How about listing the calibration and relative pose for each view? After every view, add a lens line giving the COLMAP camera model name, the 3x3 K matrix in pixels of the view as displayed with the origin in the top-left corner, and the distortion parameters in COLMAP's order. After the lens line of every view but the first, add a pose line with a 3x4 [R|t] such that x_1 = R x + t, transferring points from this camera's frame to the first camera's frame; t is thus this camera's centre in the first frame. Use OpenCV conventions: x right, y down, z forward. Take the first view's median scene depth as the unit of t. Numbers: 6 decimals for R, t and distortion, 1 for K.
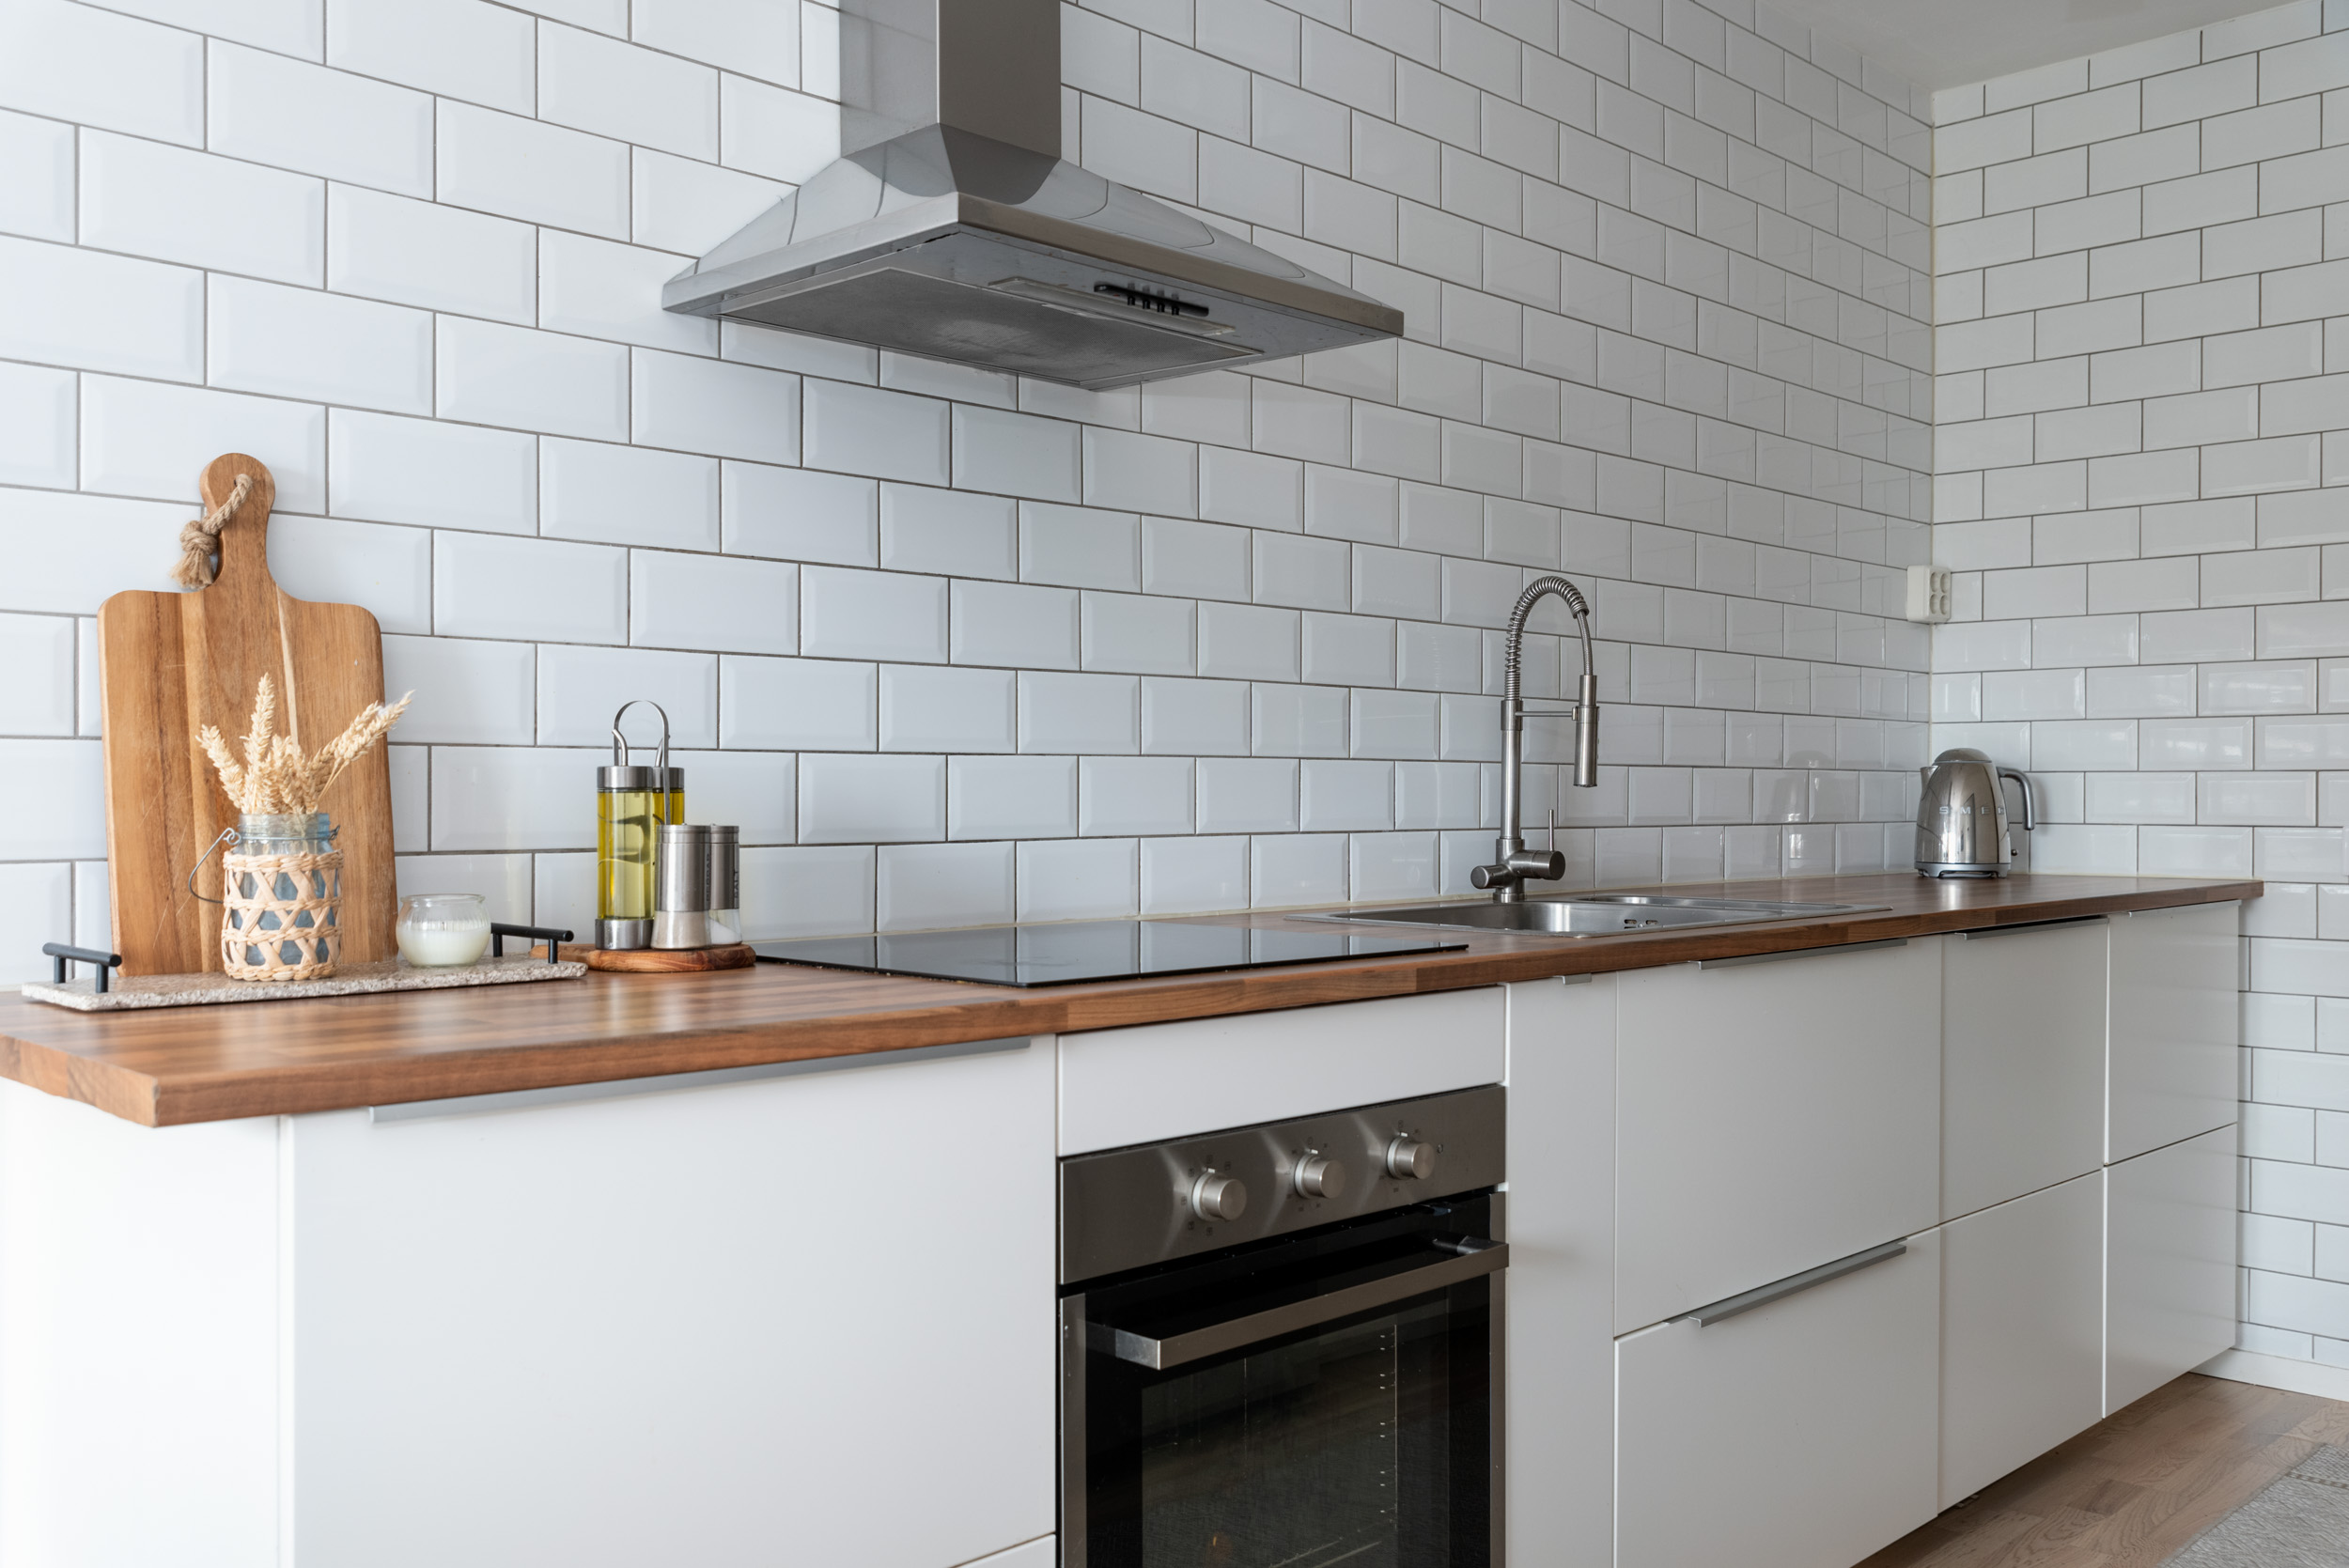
lens RADIAL K [[2014.0, 0, 1174.5], [0, 2014.0, 784.0], [0, 0, 1]] dist [0.000391, -0.001898]
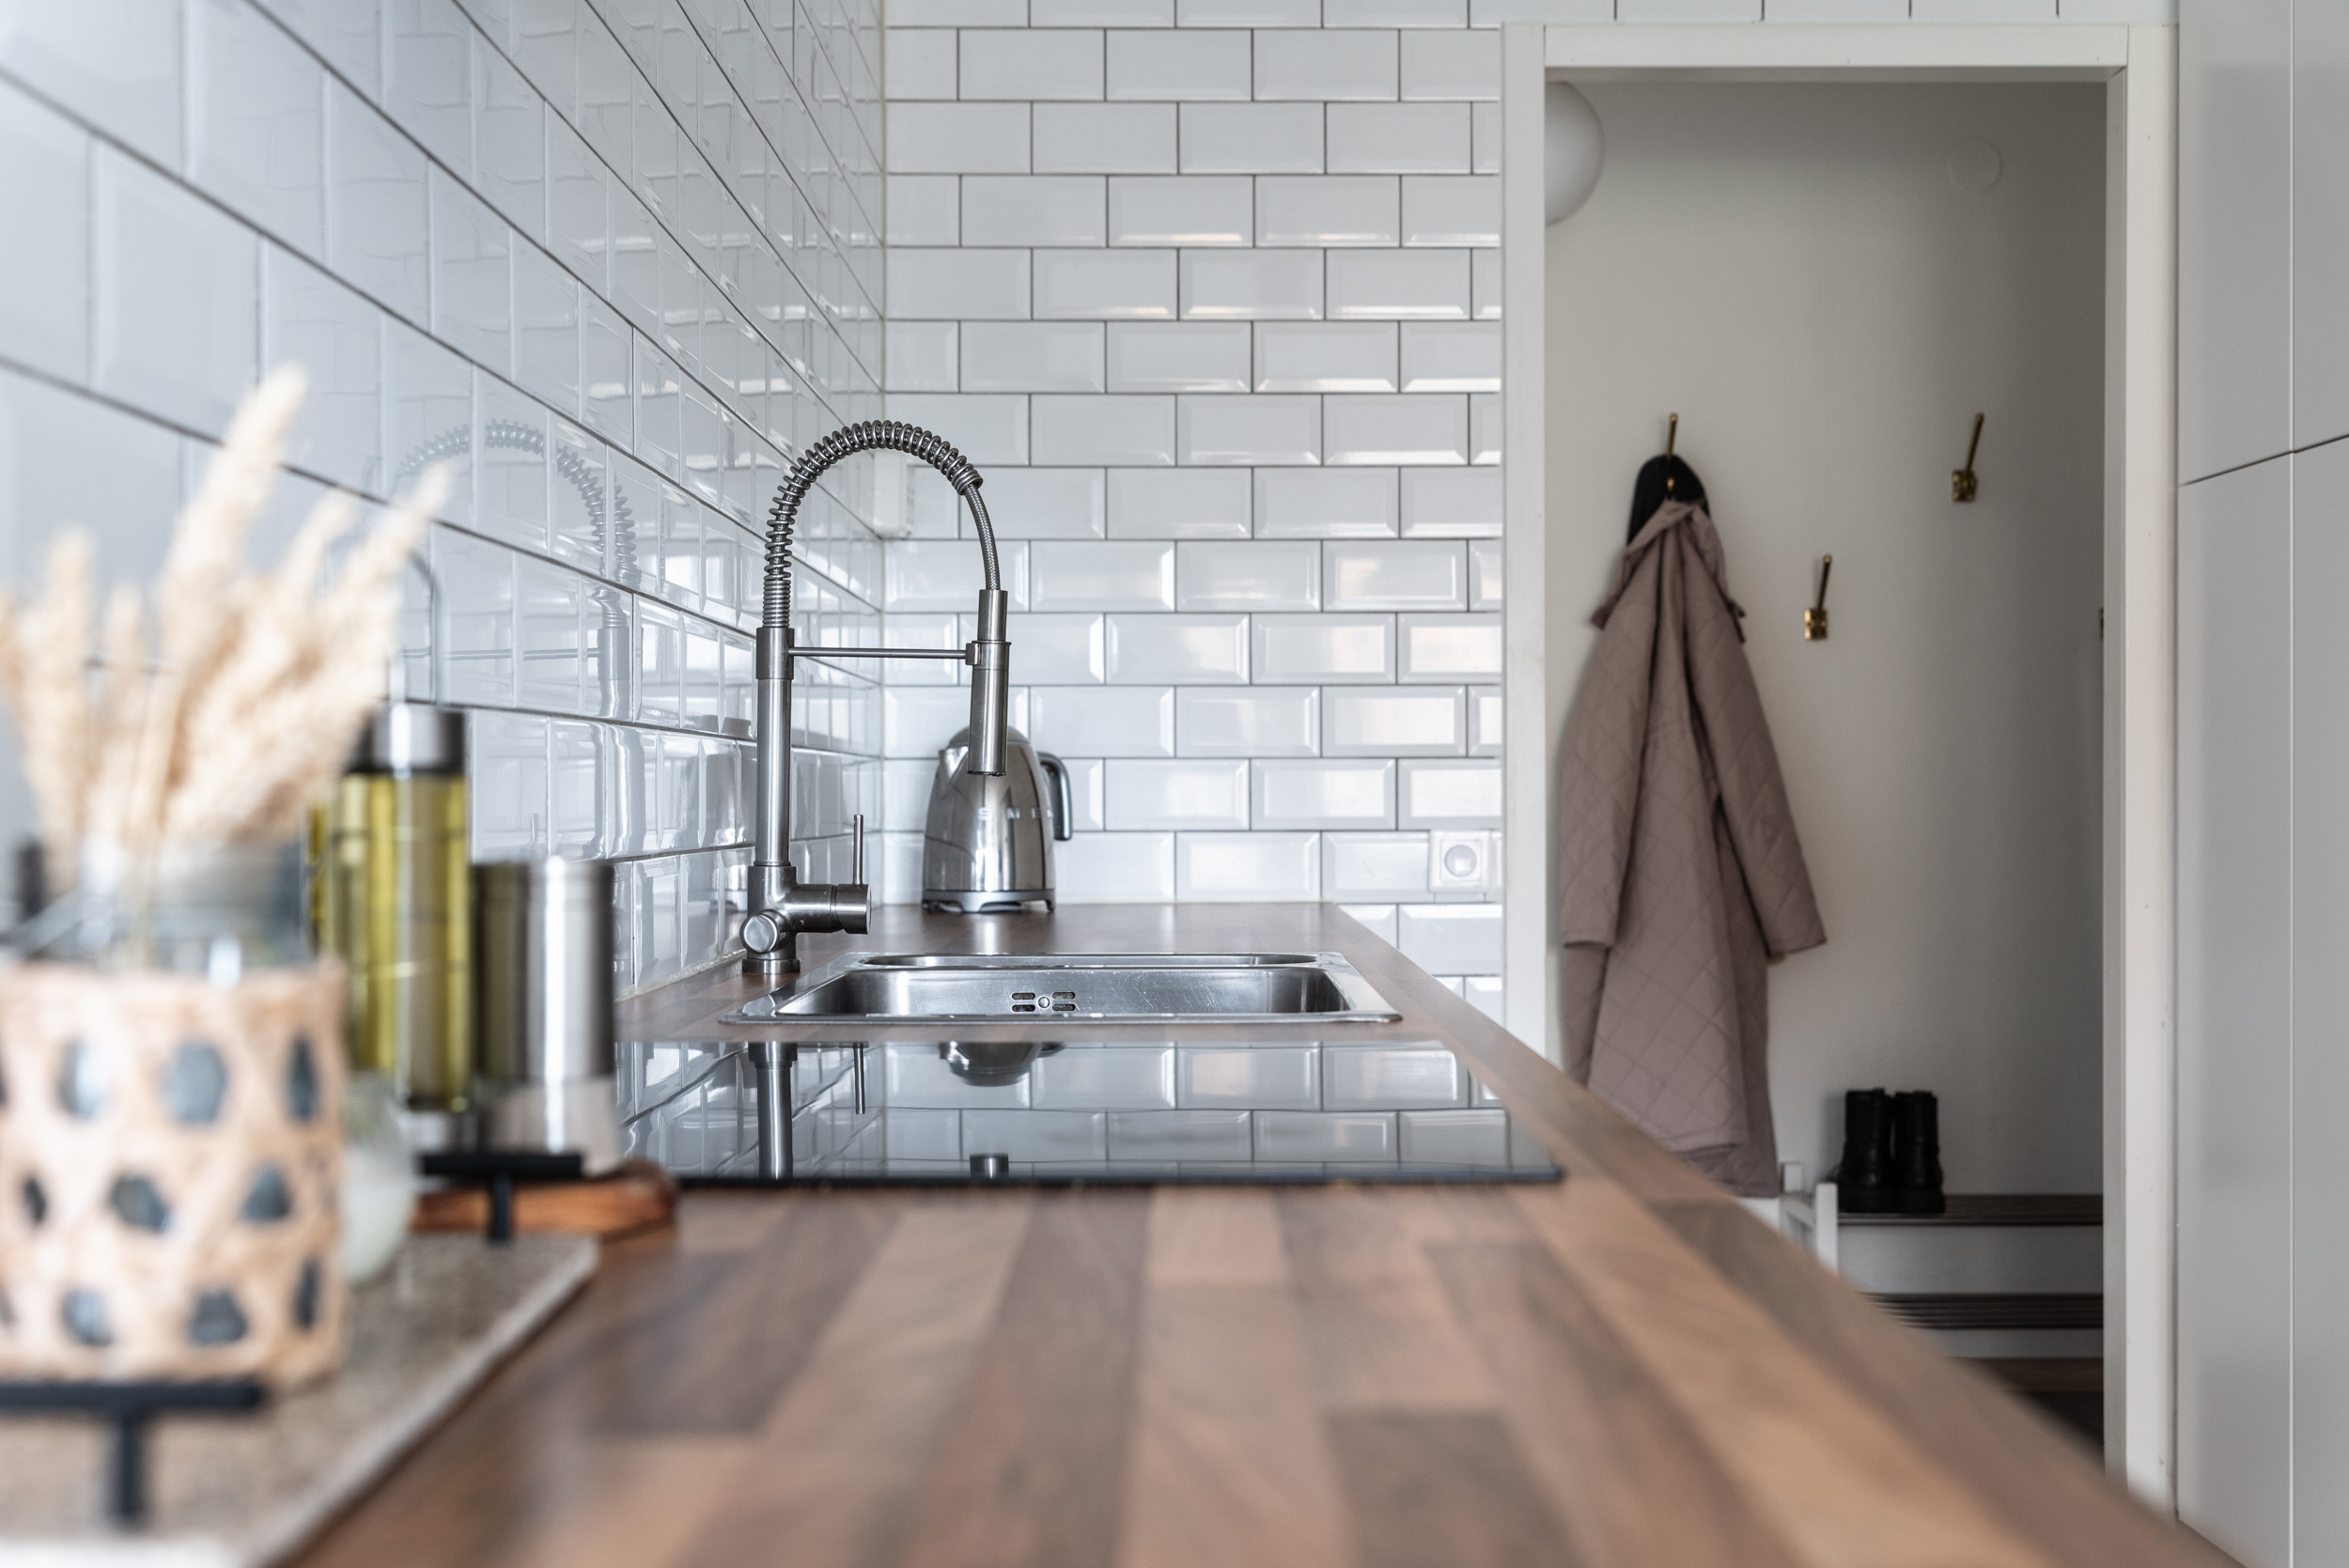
lens RADIAL K [[2949.0, 0, 1174.5], [0, 2949.0, 784.0], [0, 0, 1]] dist [-0.008352, -0.018402]
pose [[0.709107, -0.002955, 0.705094, -0.350002], [0.003731, 0.999993, 0.000439, 0.003590], [-0.705091, 0.002319, 0.709113, 0.316238]]
